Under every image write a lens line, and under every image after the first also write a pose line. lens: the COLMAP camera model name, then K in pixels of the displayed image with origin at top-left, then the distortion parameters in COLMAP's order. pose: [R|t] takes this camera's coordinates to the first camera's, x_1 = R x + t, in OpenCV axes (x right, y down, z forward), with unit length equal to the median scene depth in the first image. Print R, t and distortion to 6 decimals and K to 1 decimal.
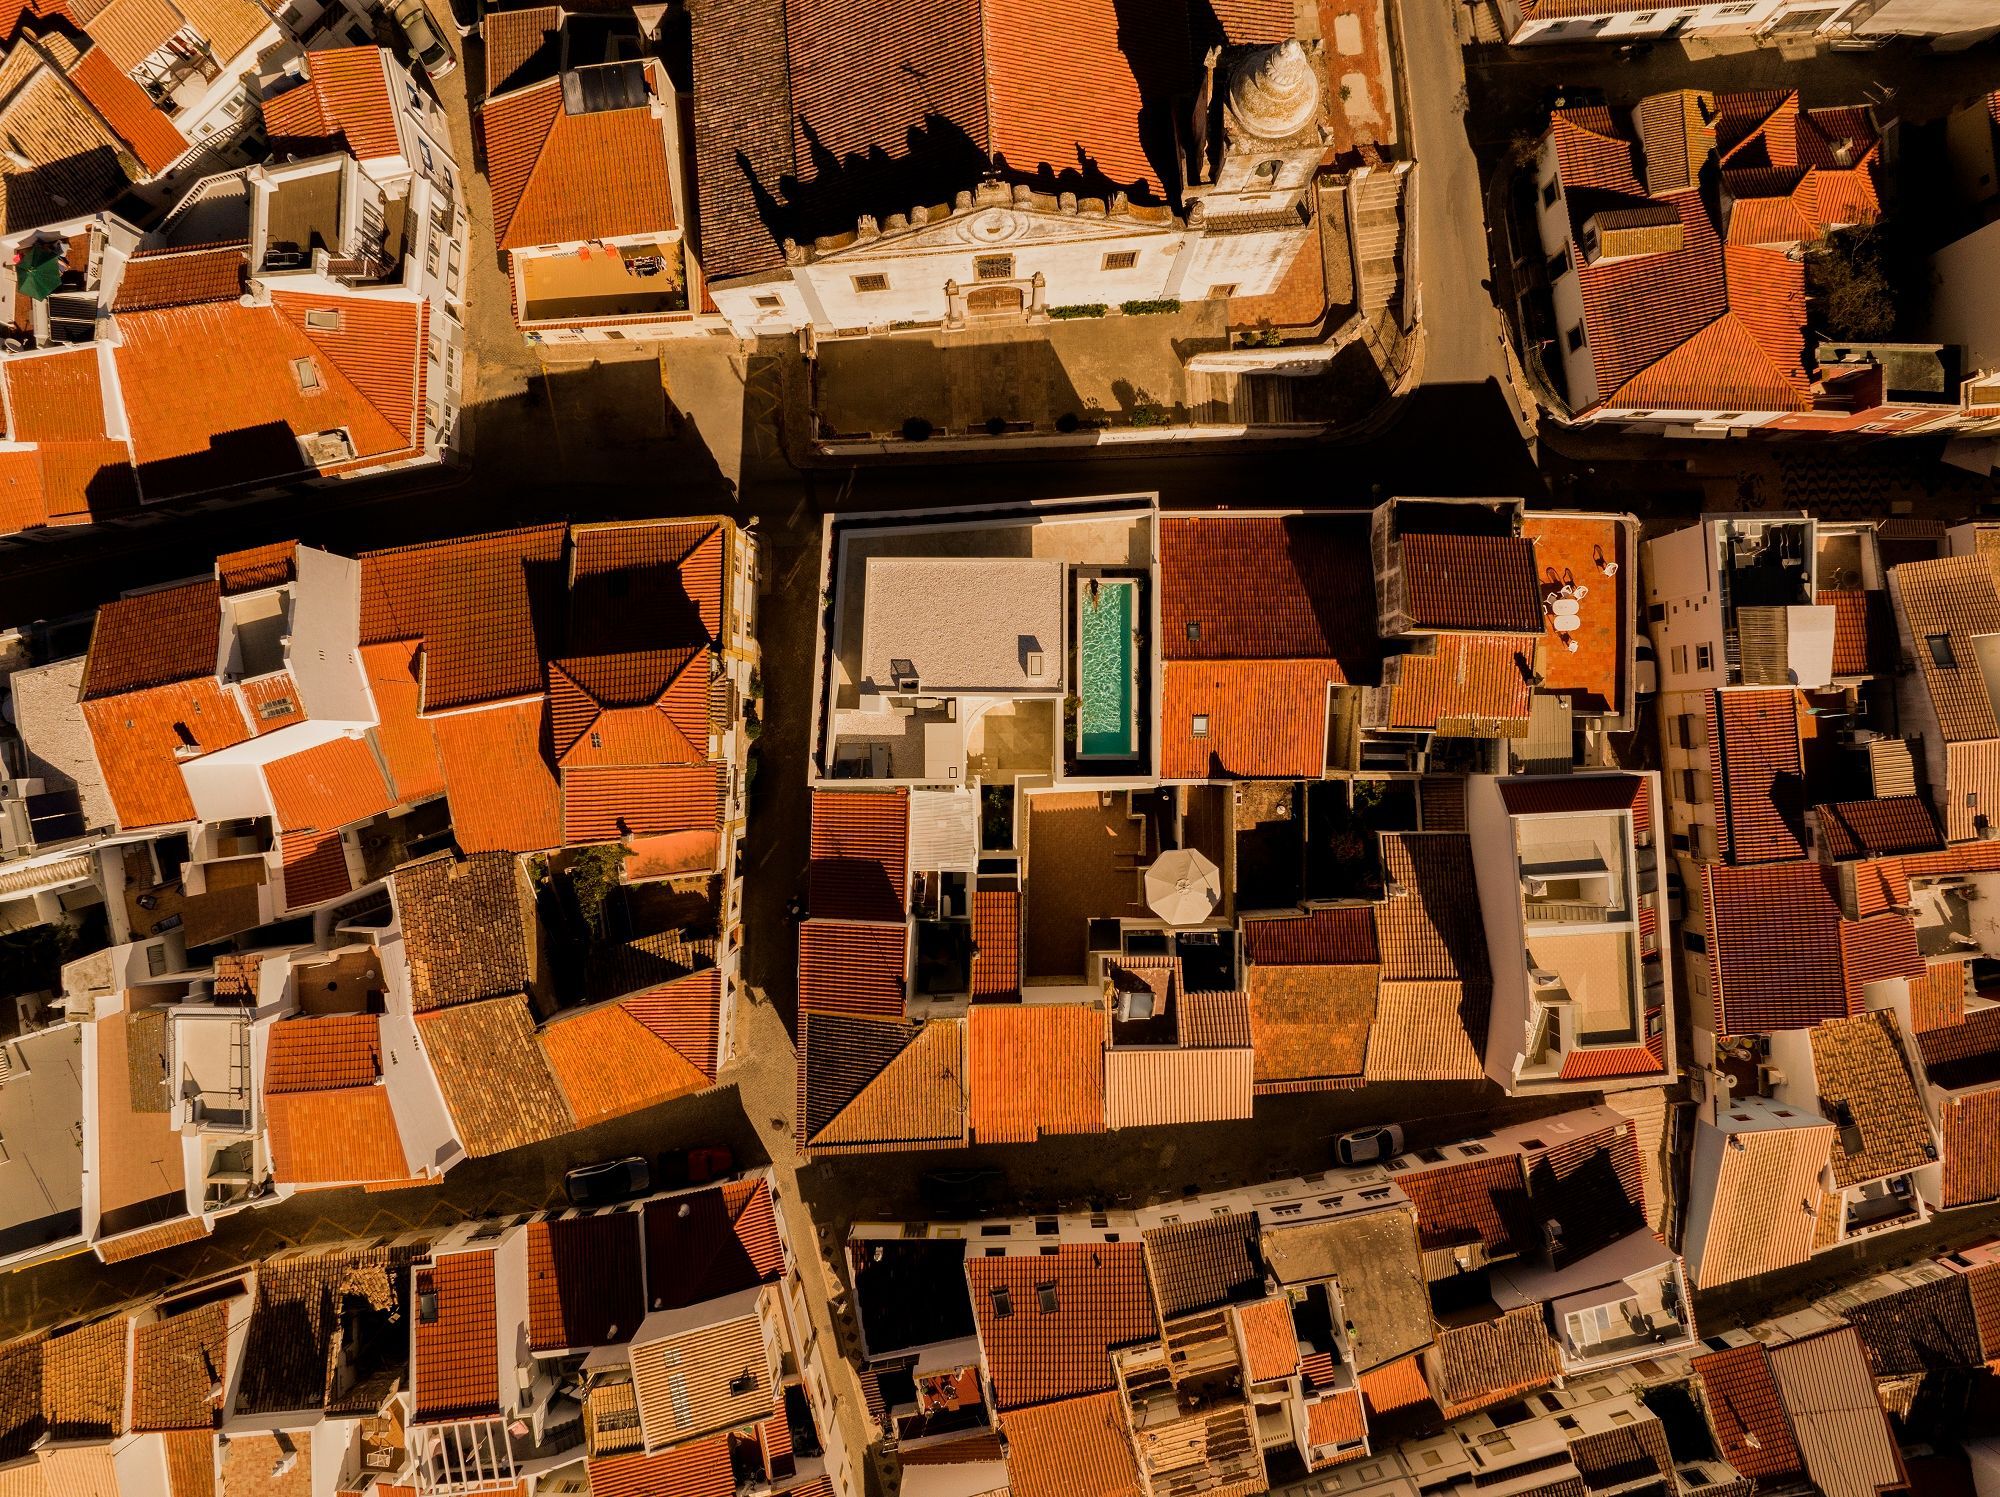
lens RADIAL K [[1407.2, 0, 1001.0], [0, 1407.2, 750.9], [0, 0, 1]] dist [-0.060841, -0.002198]
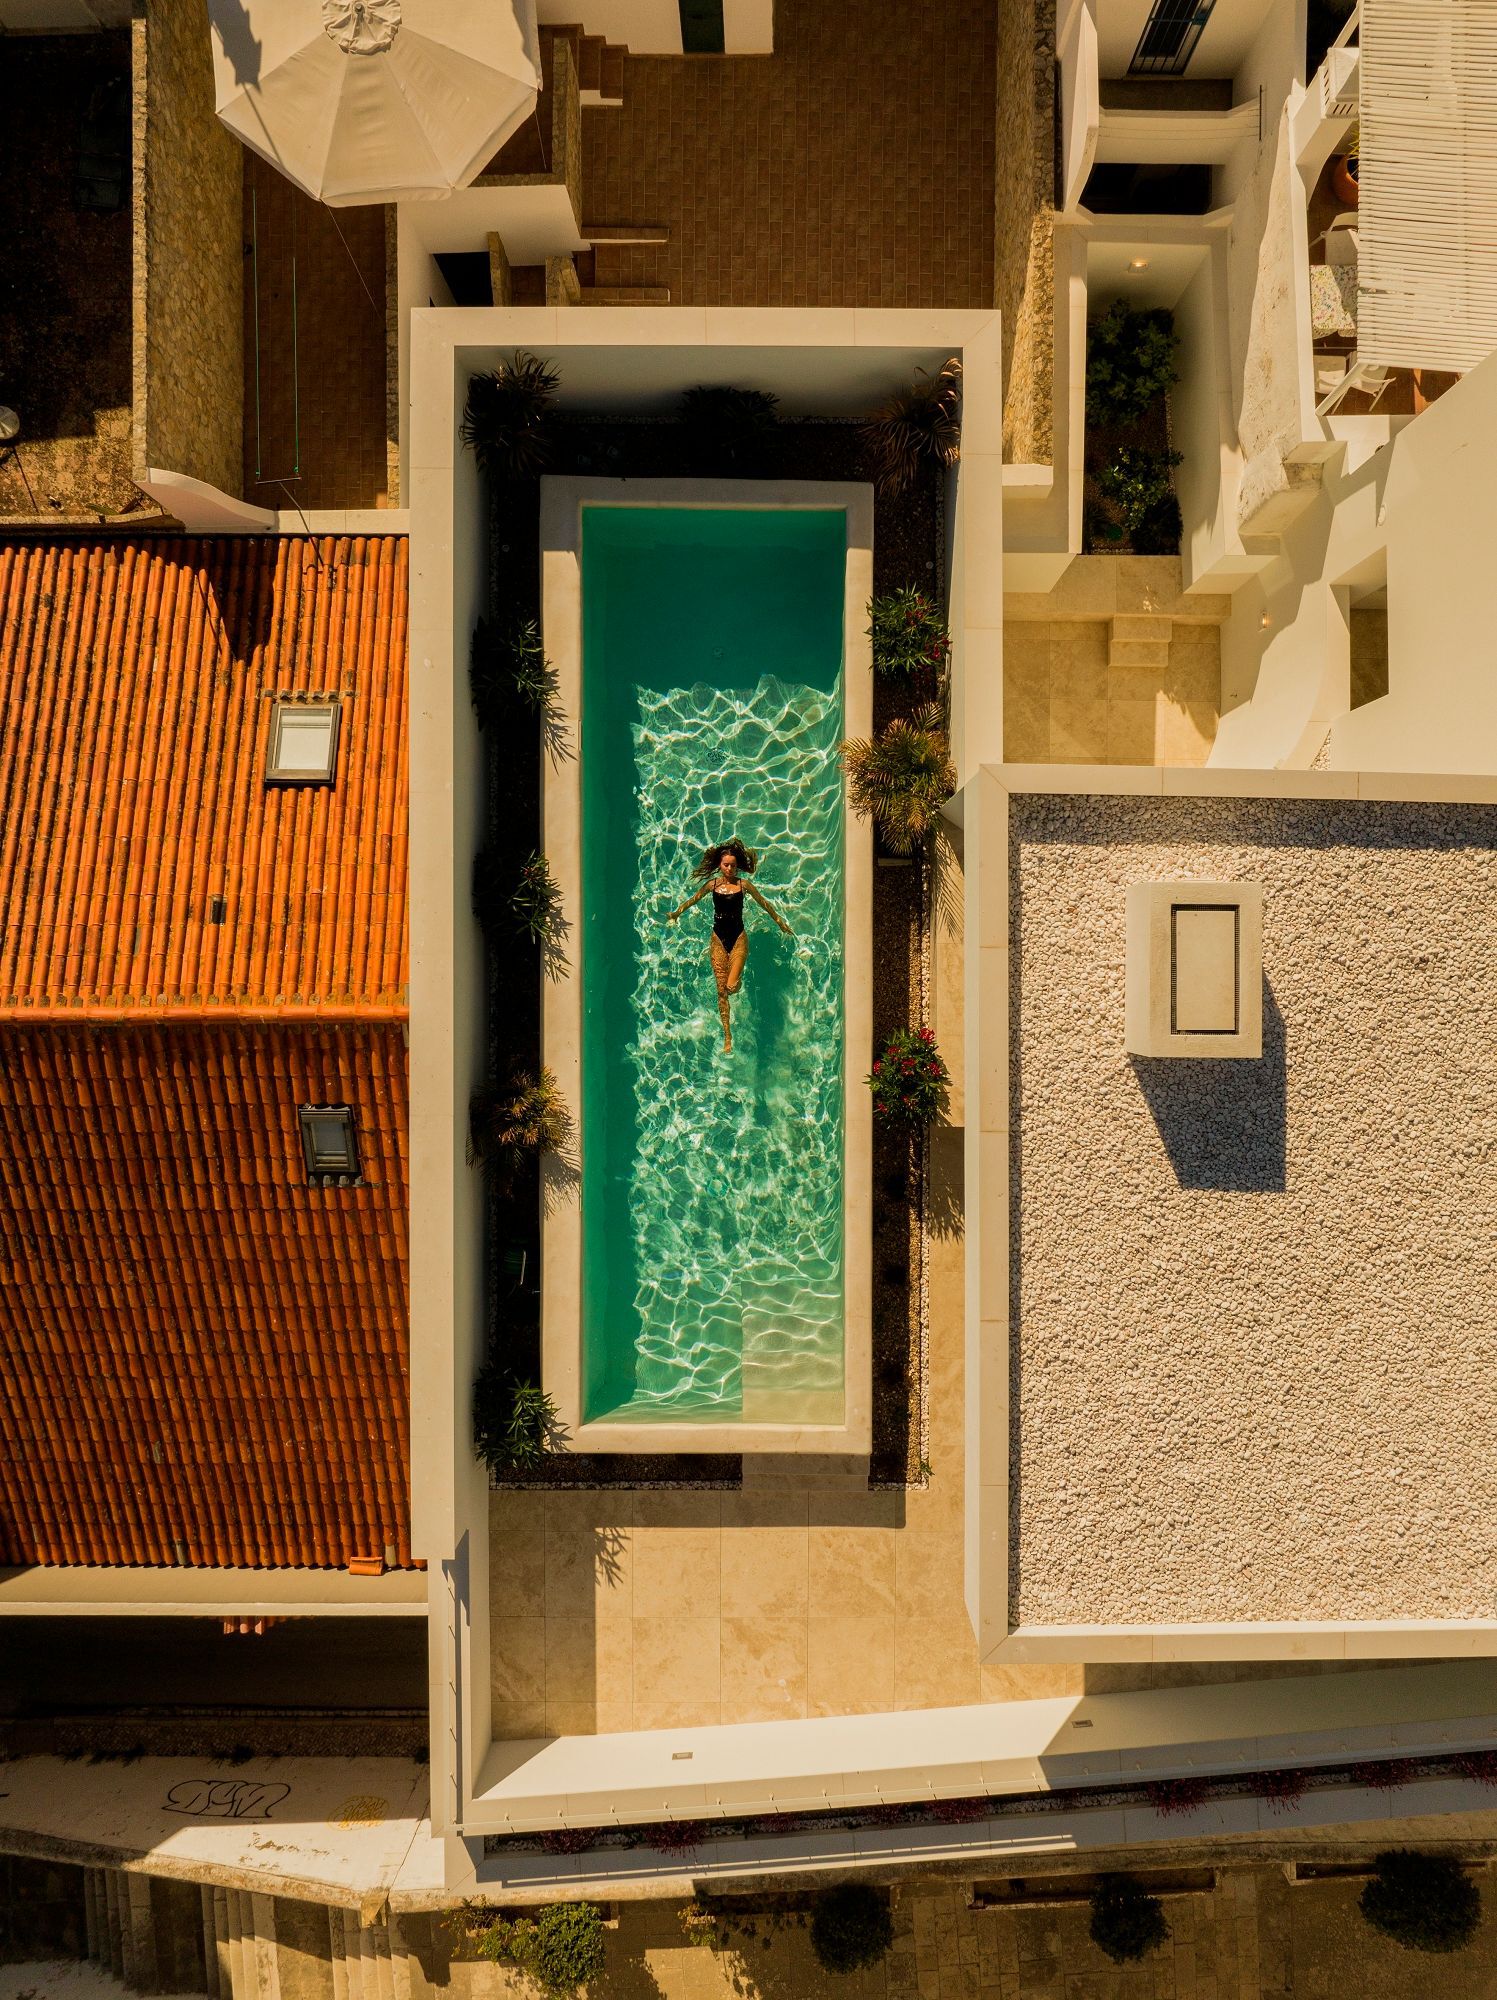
lens RADIAL K [[1407.2, 0, 752.7], [0, 1407.2, 1001.0], [0, 0, 1]] dist [-0.060841, -0.002198]
pose [[-0.999894, -0.002872, 0.014257, 0.066720], [0.002521, -0.999694, -0.024610, -0.056766], [0.014323, -0.024571, 0.999595, 0.806383]]
